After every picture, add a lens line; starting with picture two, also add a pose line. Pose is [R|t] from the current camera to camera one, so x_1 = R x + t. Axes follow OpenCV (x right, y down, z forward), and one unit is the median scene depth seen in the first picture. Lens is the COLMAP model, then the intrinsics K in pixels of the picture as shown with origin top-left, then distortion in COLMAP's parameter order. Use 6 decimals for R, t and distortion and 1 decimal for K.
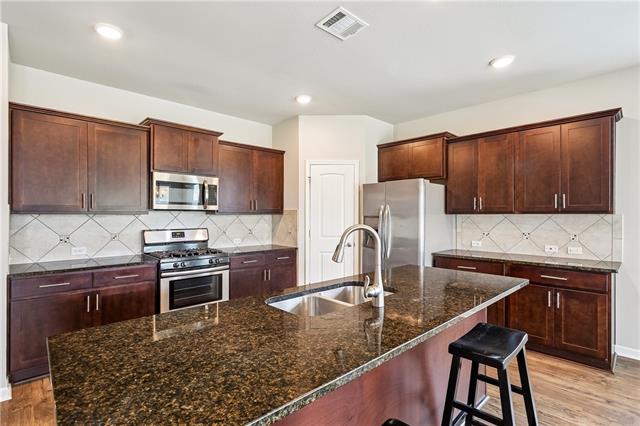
lens RADIAL K [[308.0, 0, 319.9], [0, 308.0, 212.8], [0, 0, 1]] dist [0.000434, 0.001443]
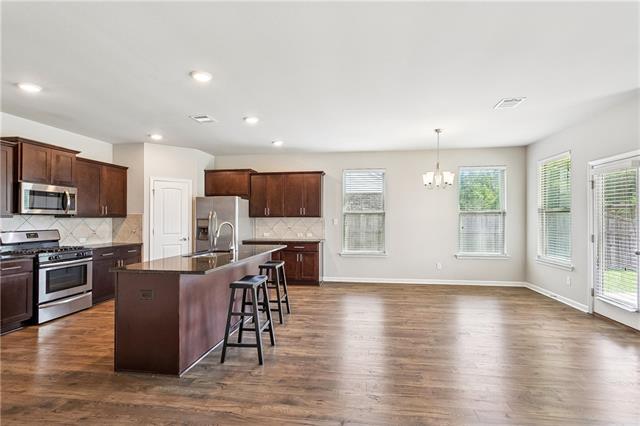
lens RADIAL K [[308.0, 0, 322.9], [0, 308.0, 215.1], [0, 0, 1]] dist [0.000434, 0.001443]
pose [[0.787658, 0.004066, 0.616099, -0.317984], [-0.003327, 0.999992, -0.002346, -0.005902], [-0.616103, -0.000202, 0.787665, -0.583288]]
